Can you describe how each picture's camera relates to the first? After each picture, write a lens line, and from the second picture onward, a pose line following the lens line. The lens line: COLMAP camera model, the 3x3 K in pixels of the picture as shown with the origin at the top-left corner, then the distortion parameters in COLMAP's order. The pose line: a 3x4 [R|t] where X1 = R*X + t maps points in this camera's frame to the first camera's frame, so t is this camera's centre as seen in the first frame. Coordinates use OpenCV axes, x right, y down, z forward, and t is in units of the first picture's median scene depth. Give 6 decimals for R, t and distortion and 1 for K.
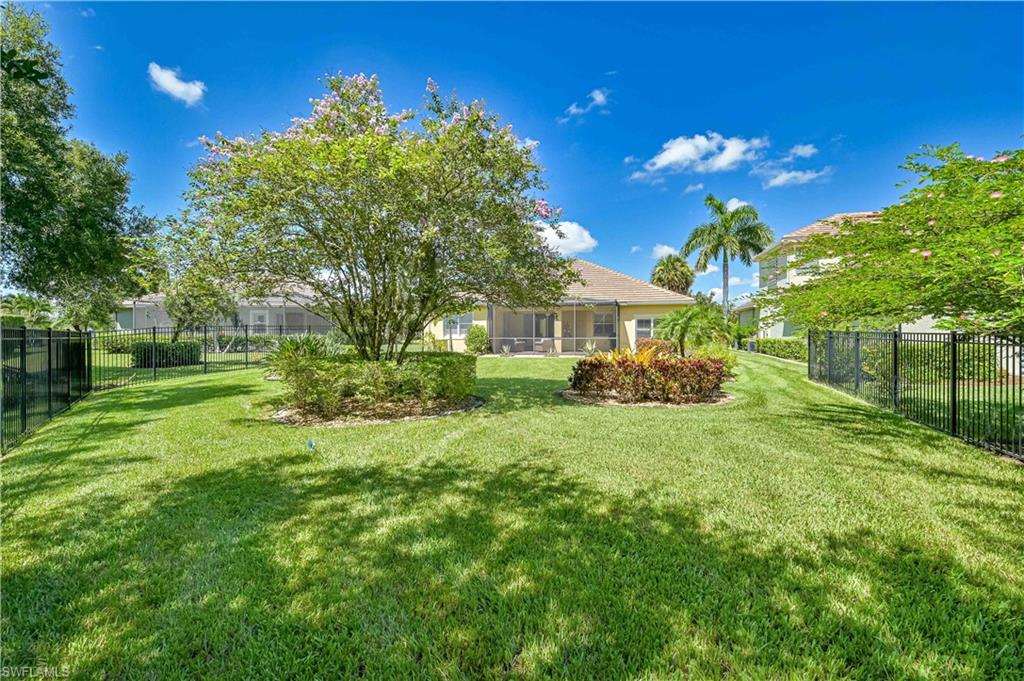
lens RADIAL K [[464.9, 0, 511.7], [0, 464.9, 335.0], [0, 0, 1]] dist [0.000011, -0.000004]
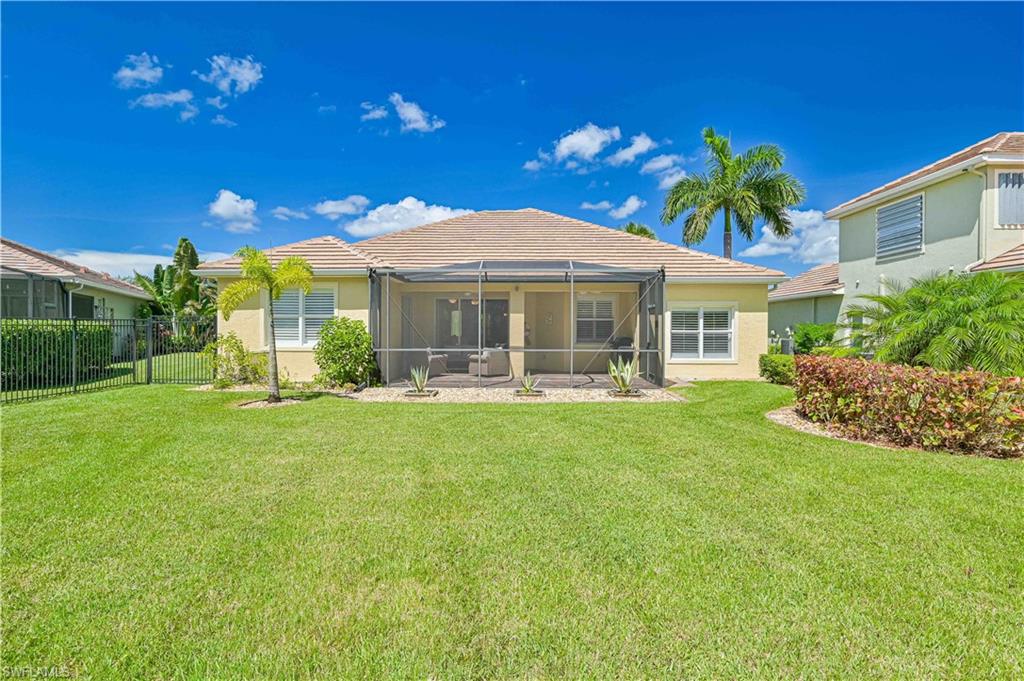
lens RADIAL K [[523.7, 0, 512.6], [0, 523.7, 337.6], [0, 0, 1]] dist [0.000048, 0.000008]
pose [[0.974753, 0.002454, 0.223274, -0.029851], [-0.002109, 0.999996, -0.001781, -0.002962], [-0.223277, 0.001265, 0.974754, 0.461536]]
